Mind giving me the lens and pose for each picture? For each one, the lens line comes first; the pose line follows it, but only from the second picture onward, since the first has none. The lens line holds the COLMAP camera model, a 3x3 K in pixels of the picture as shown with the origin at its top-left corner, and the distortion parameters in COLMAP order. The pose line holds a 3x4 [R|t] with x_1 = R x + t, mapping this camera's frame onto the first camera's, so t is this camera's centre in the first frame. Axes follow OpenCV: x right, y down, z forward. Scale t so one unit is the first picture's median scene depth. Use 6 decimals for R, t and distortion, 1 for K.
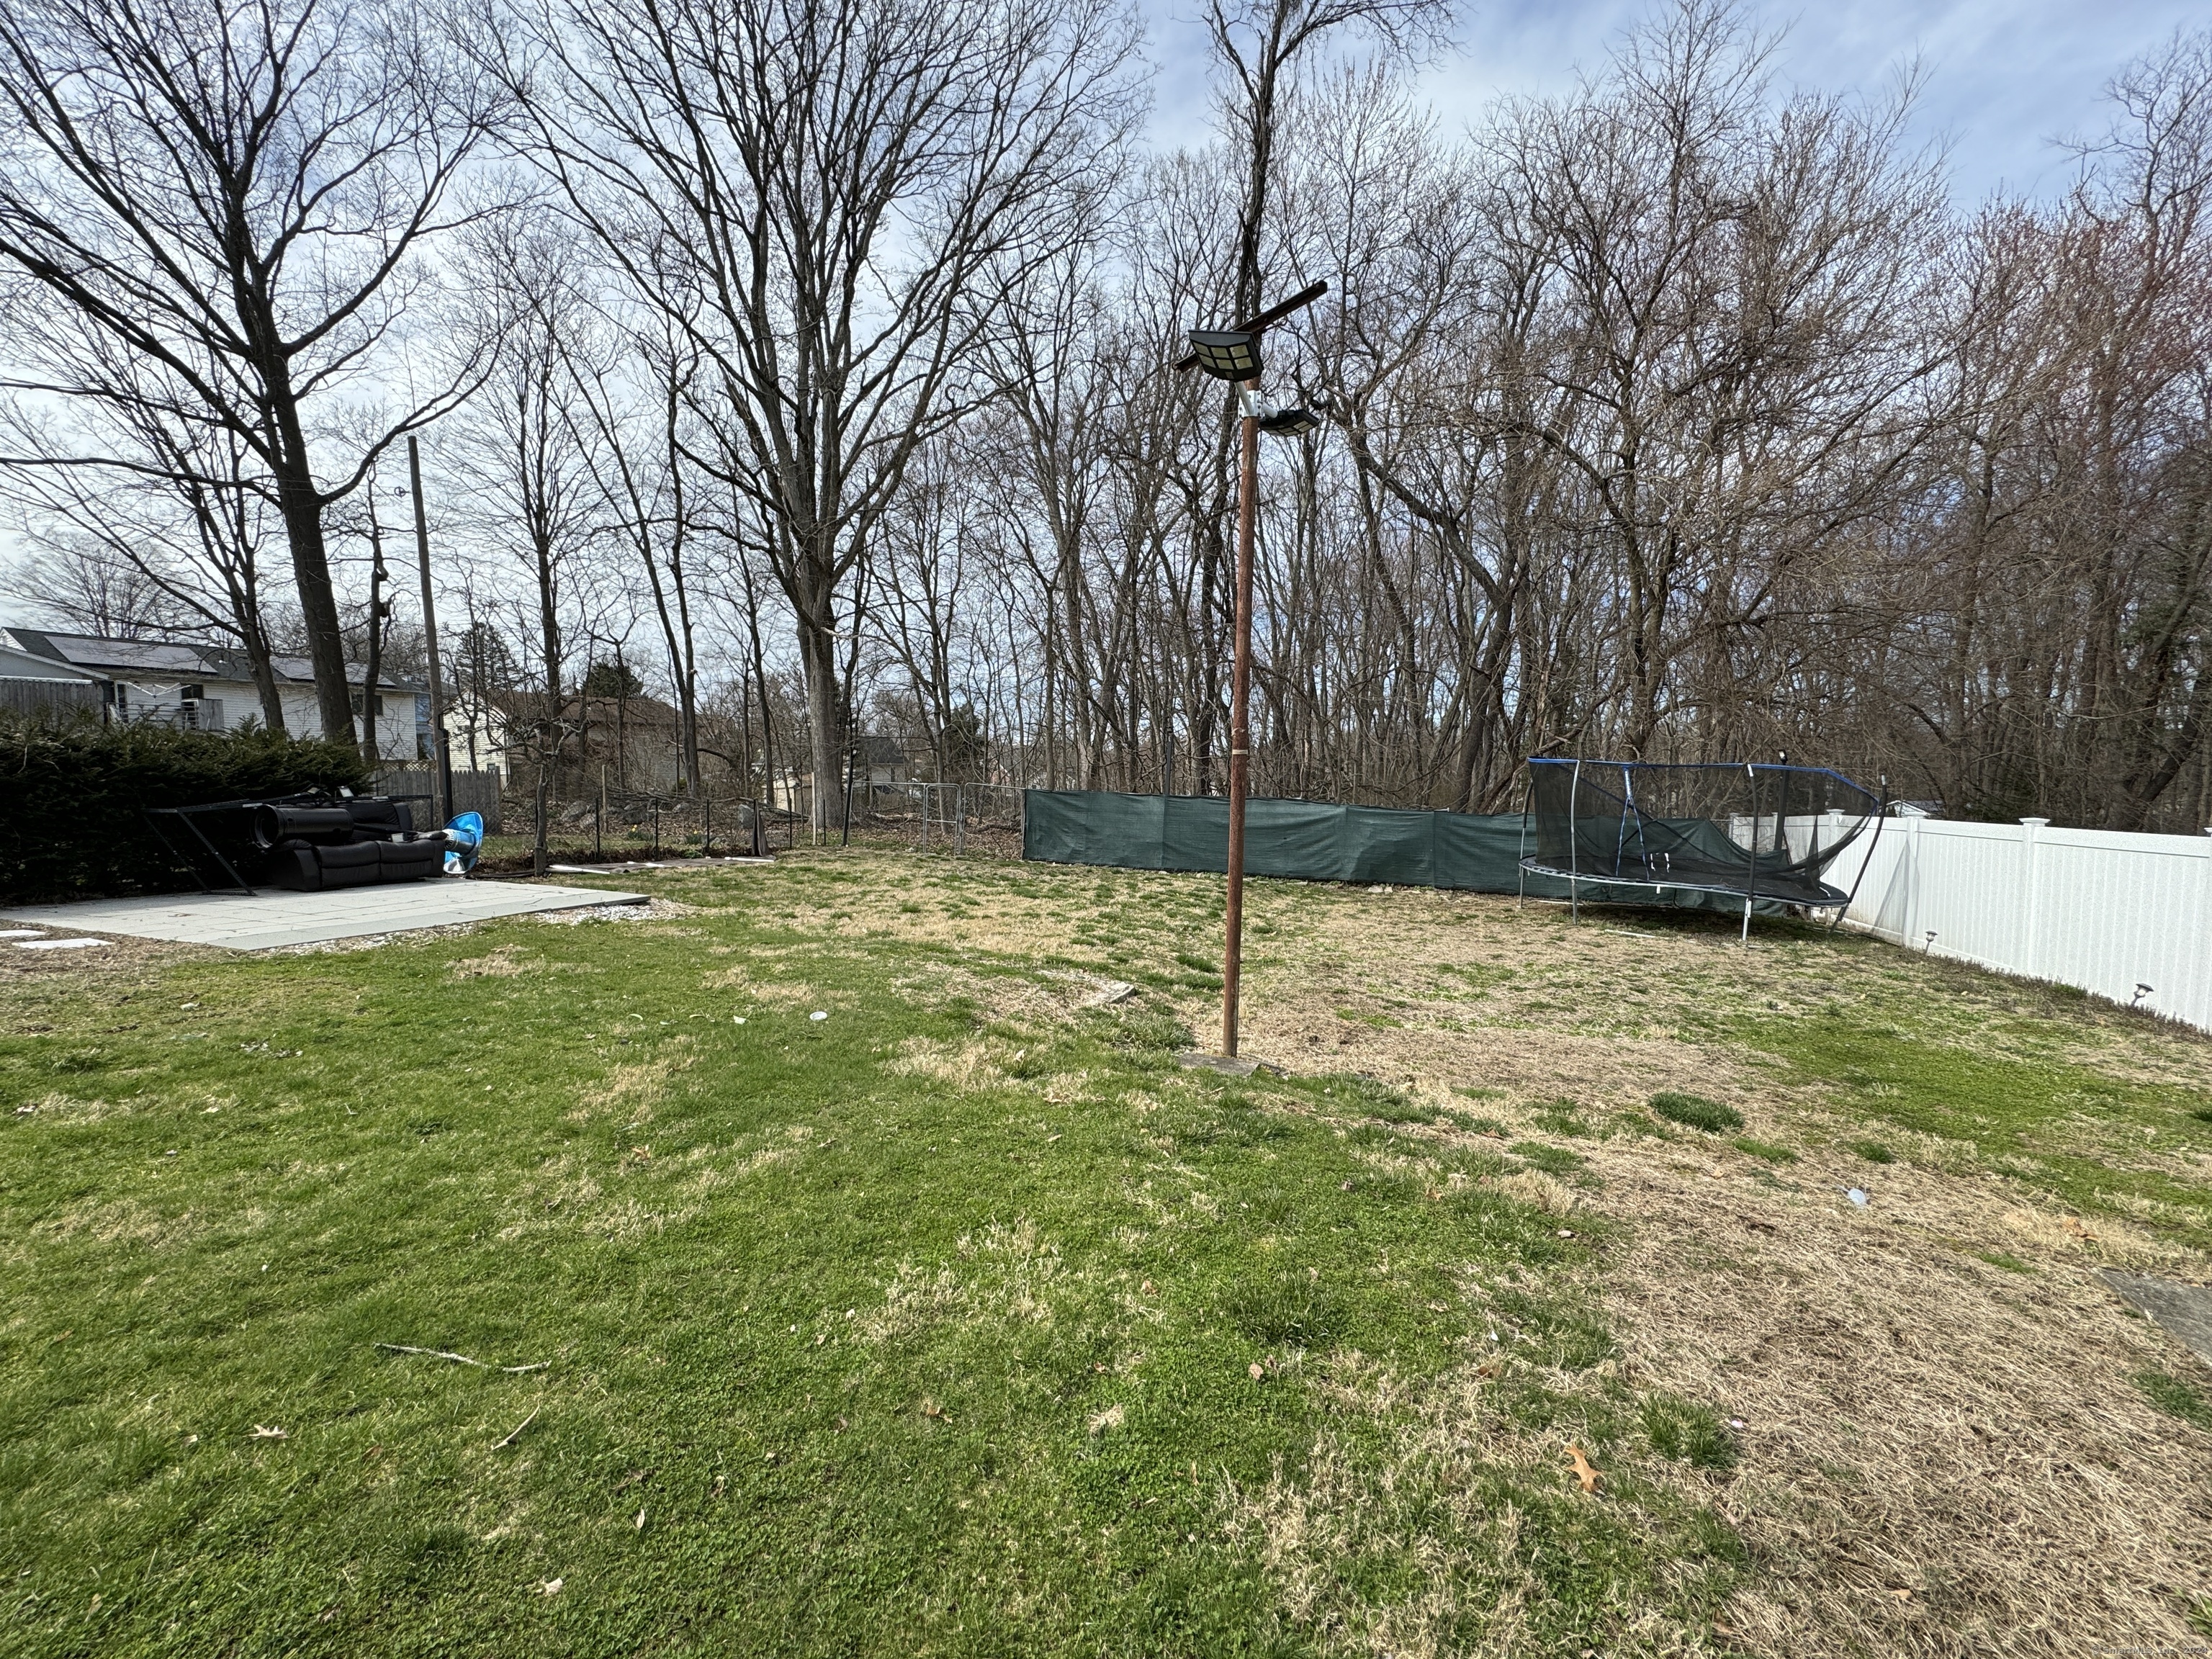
lens RADIAL K [[888.1, 0, 1106.0], [0, 888.1, 829.5], [0, 0, 1]] dist [0.000162, 0.000198]
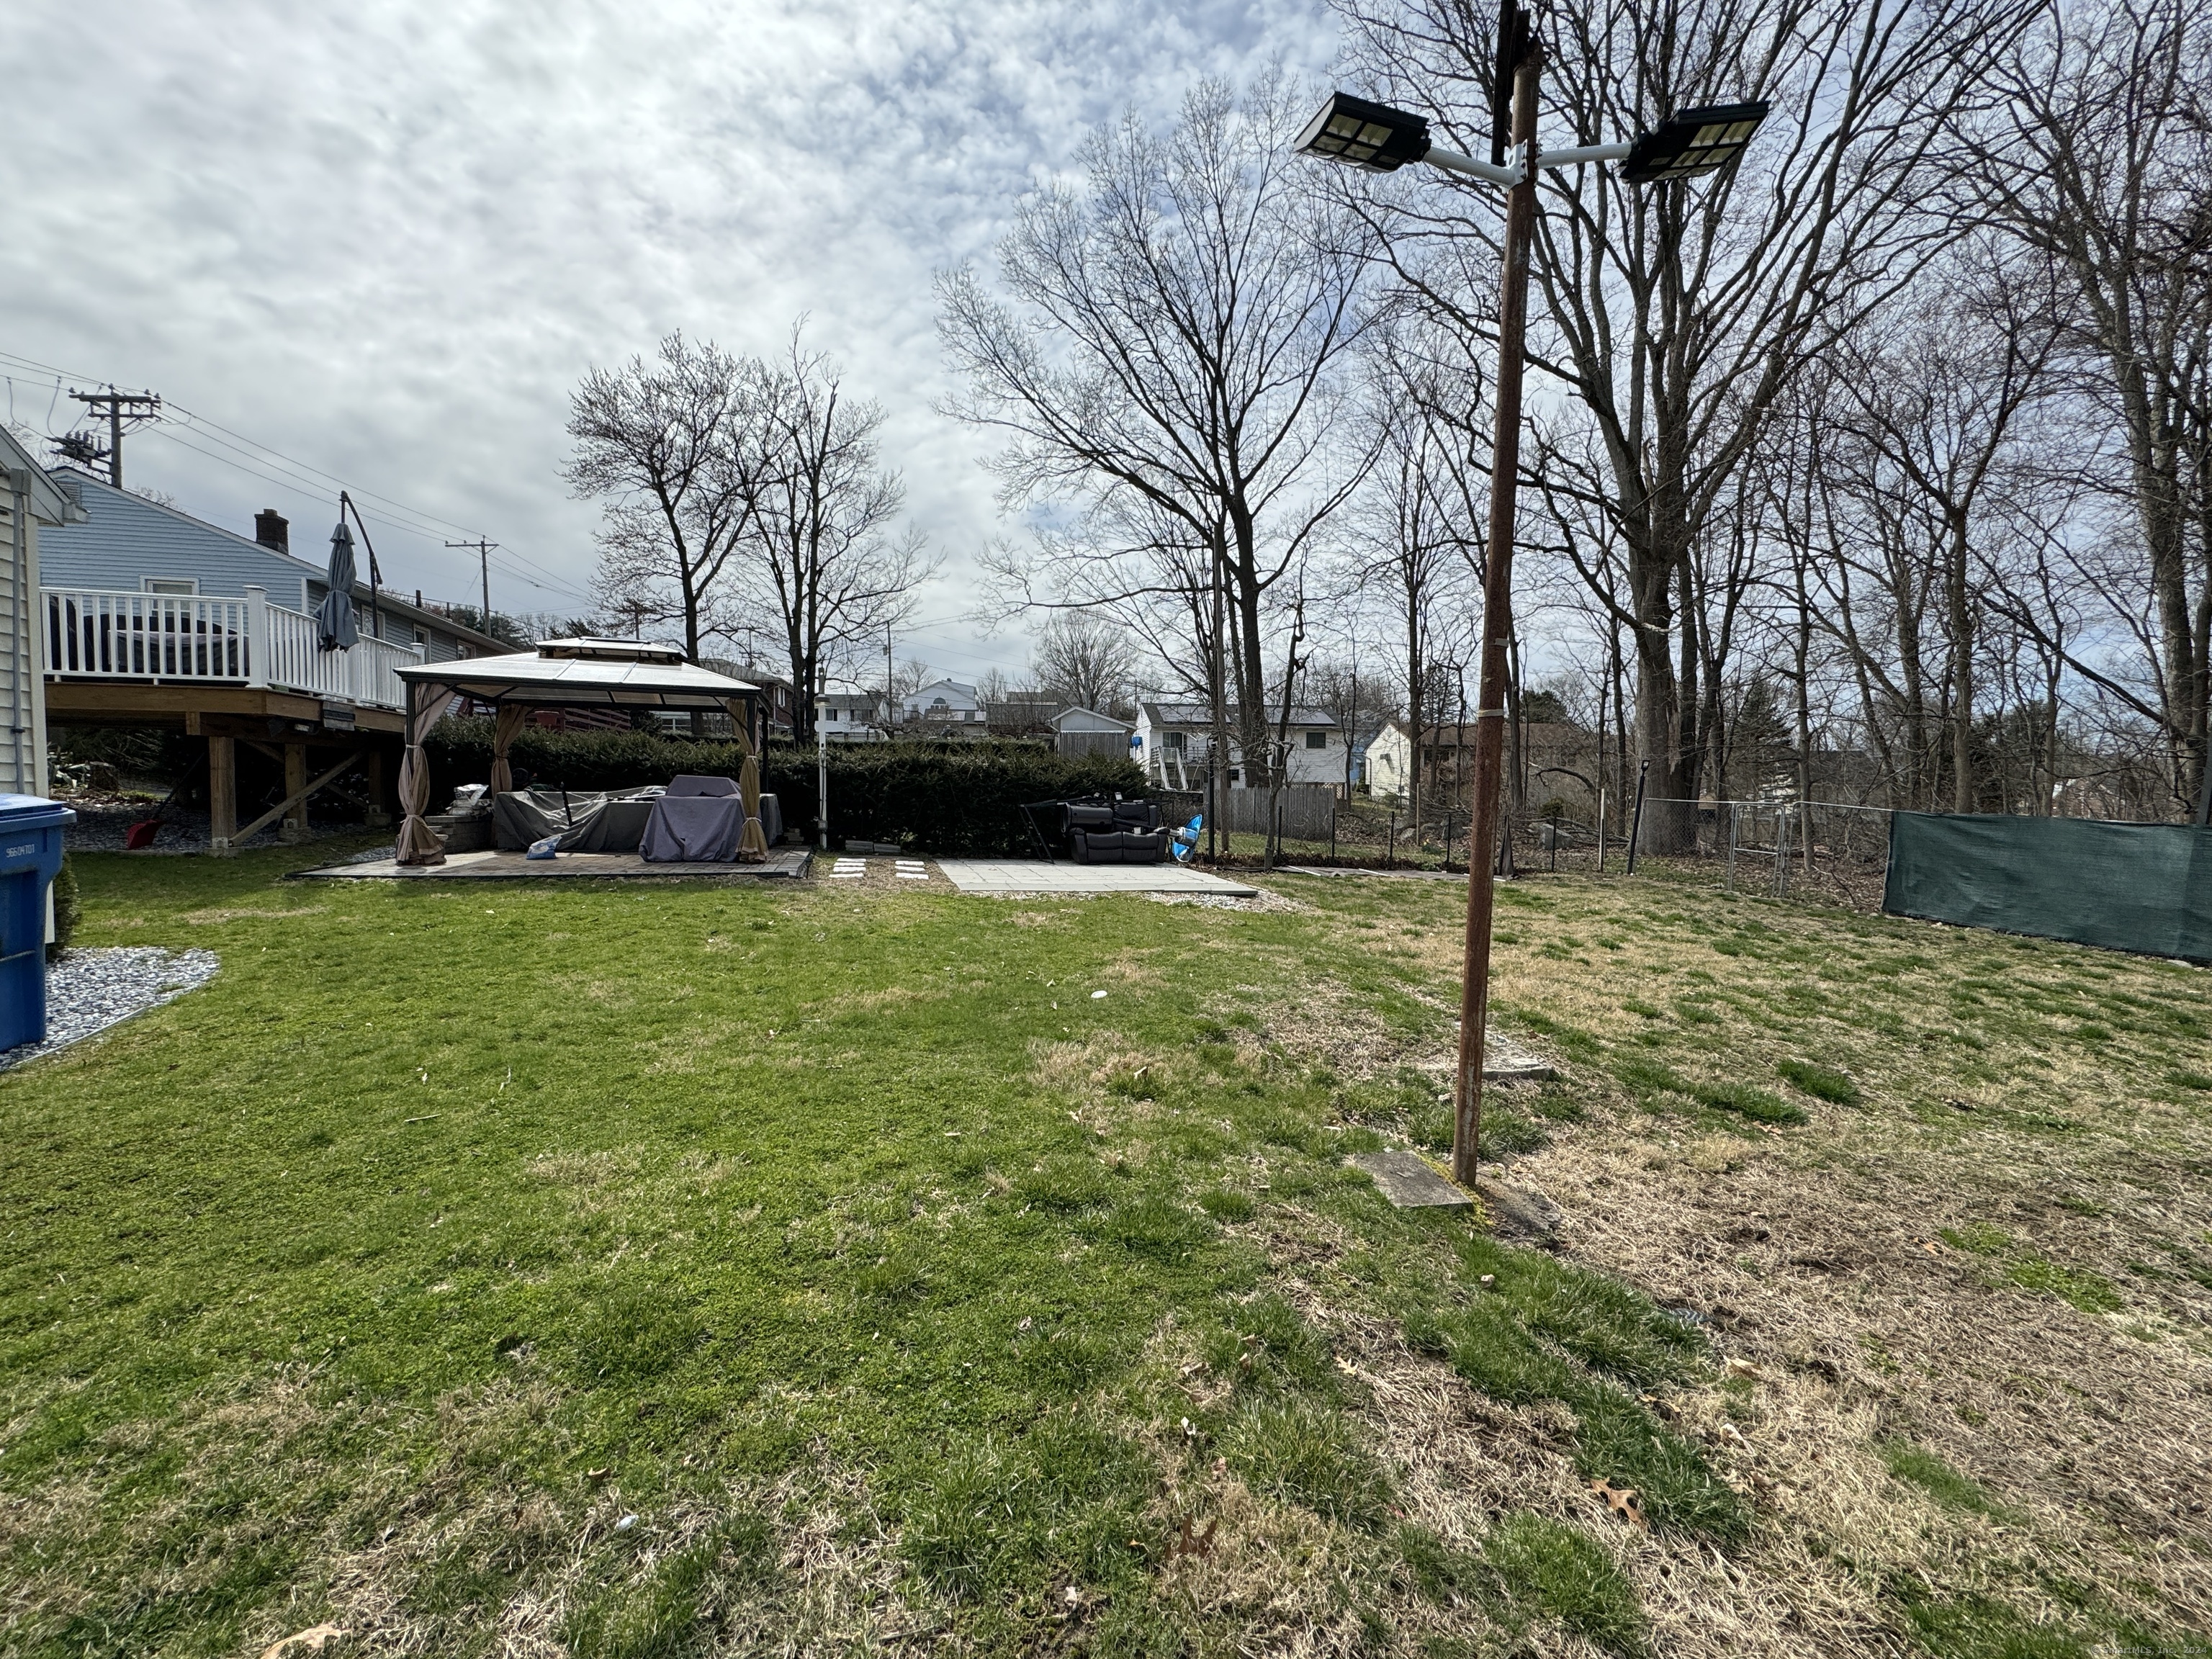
lens RADIAL K [[888.1, 0, 1106.0], [0, 888.1, 829.5], [0, 0, 1]] dist [0.000162, 0.000198]
pose [[0.540510, 0.033028, -0.840689, 0.132500], [-0.058771, 0.998270, 0.001433, 0.003794], [0.839283, 0.048633, 0.541516, 0.104537]]
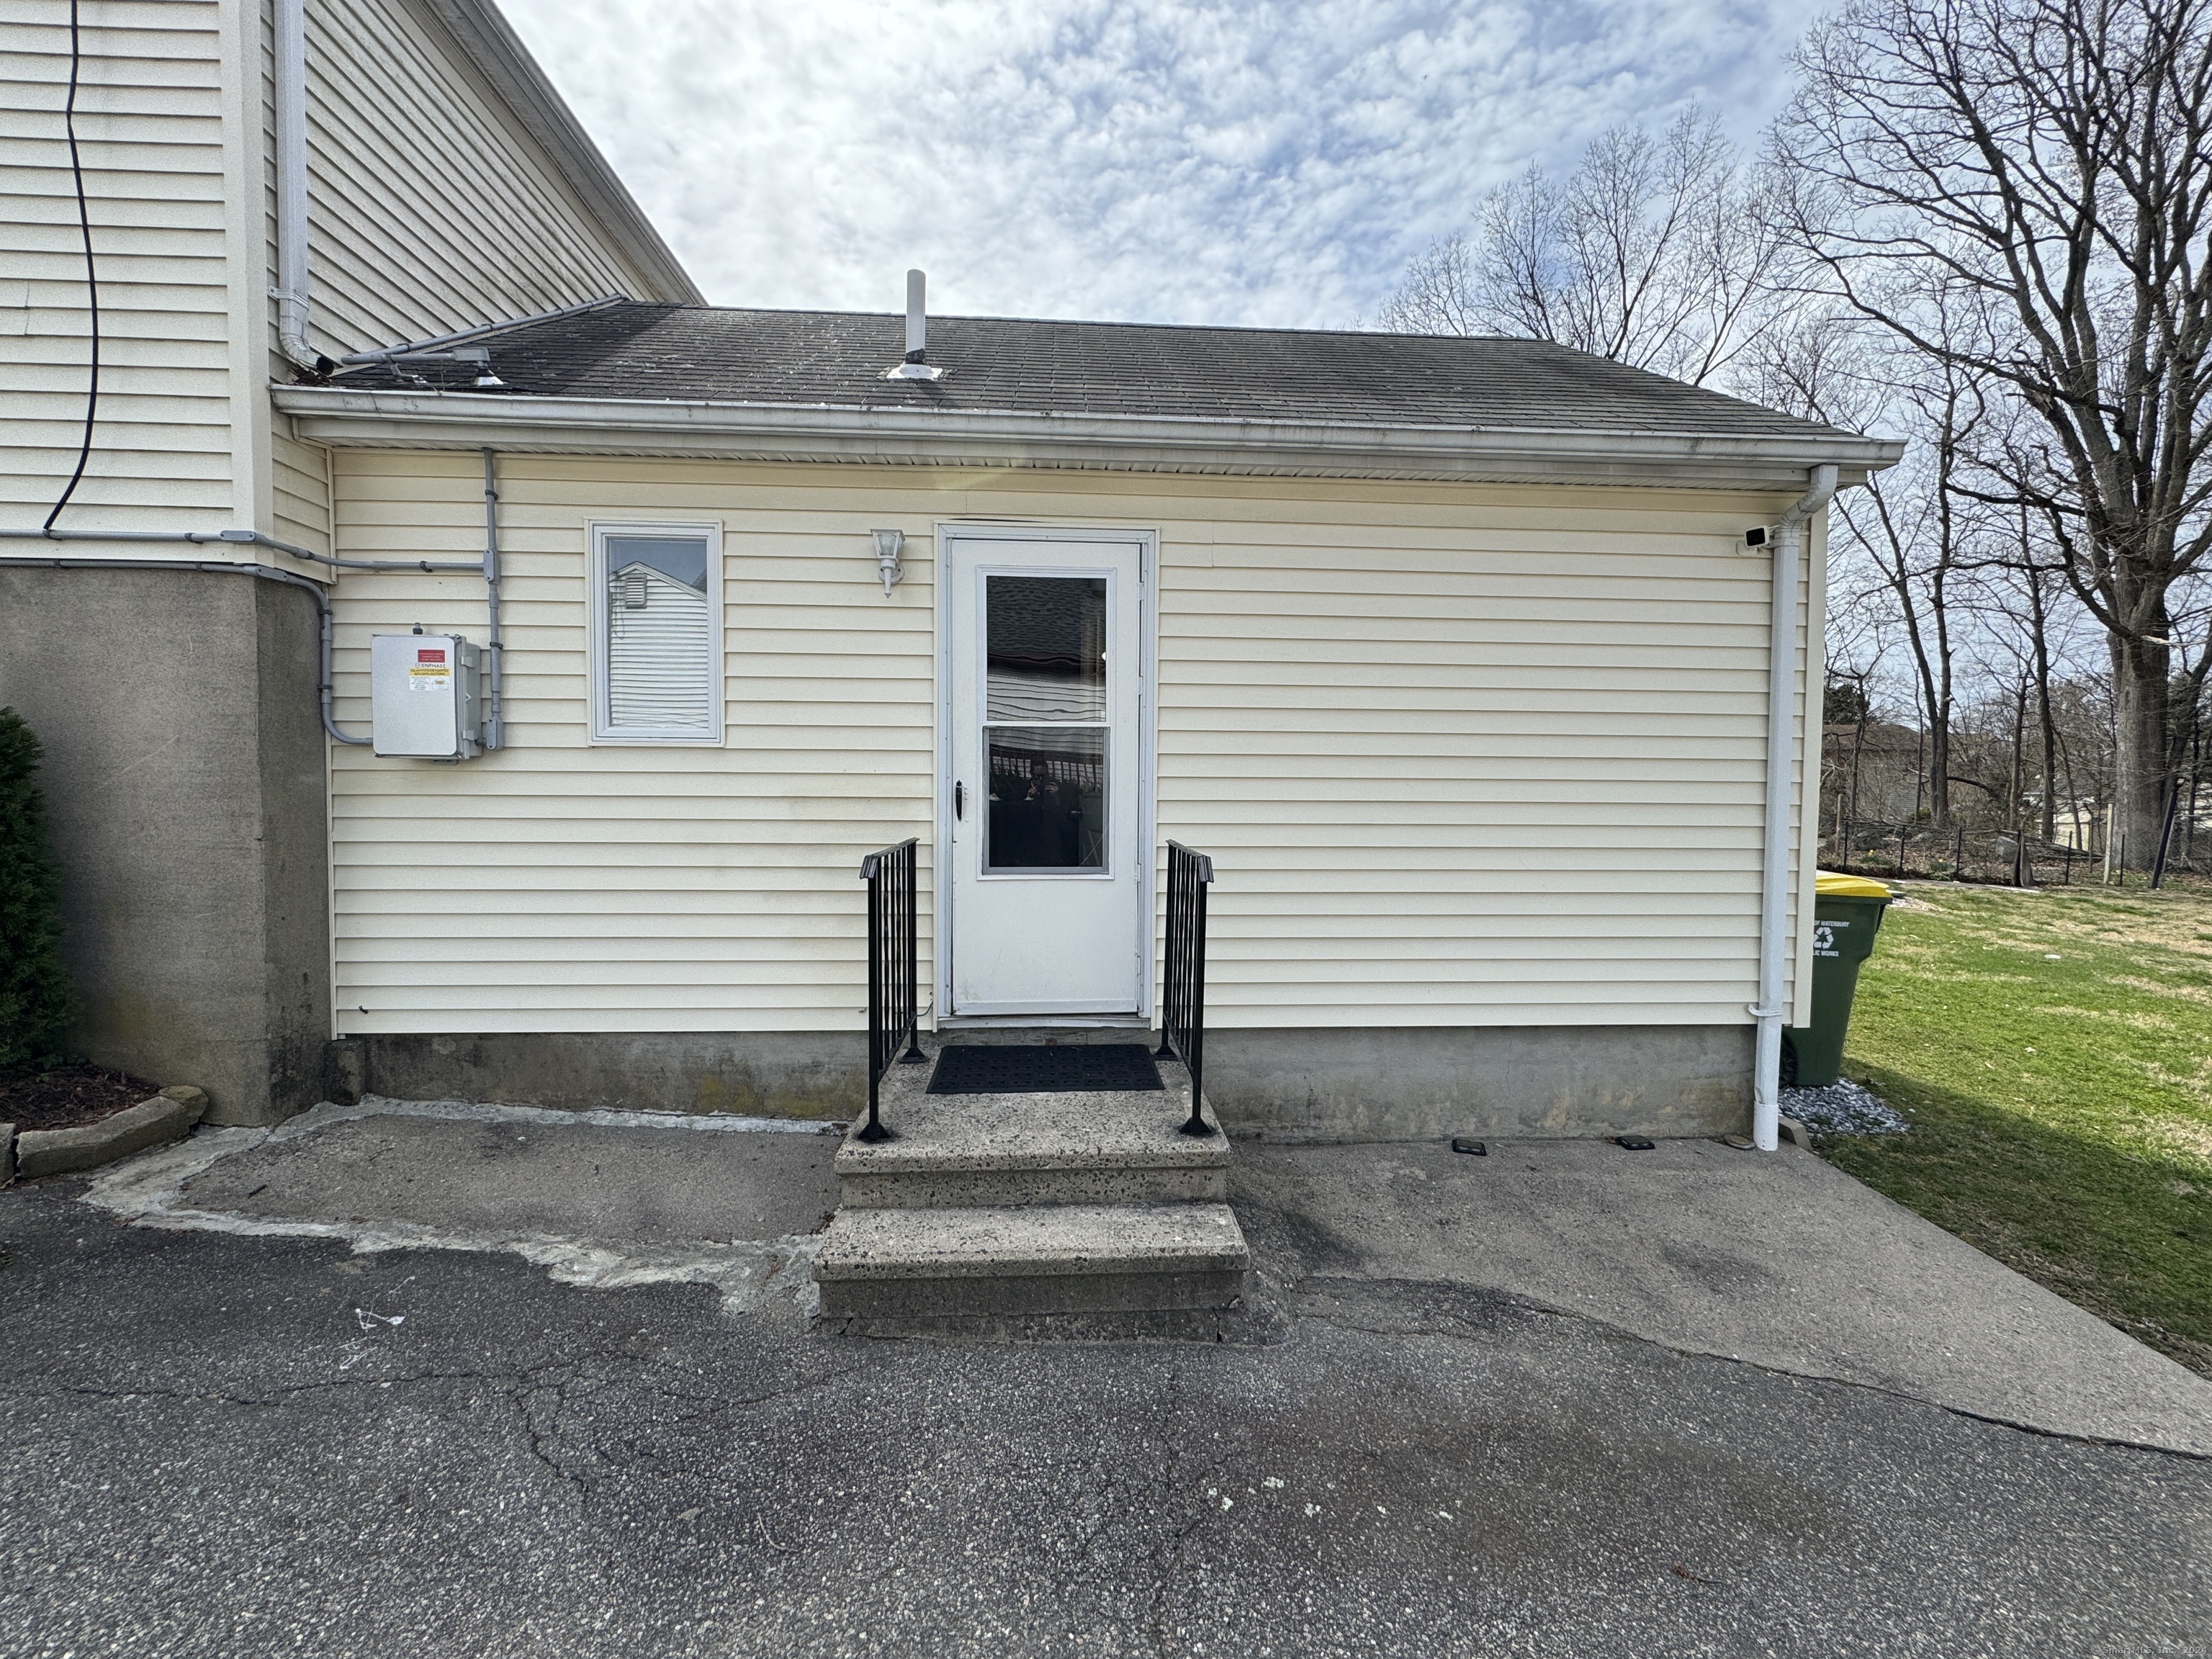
lens RADIAL K [[933.3, 0, 1104.0], [0, 933.3, 845.3], [0, 0, 1]] dist [0.022058, 0.000071]
pose [[0.406741, 0.041775, -0.912588, 0.134466], [-0.051566, 0.998411, 0.022720, 0.009754], [0.912087, 0.037817, 0.408249, -0.307715]]
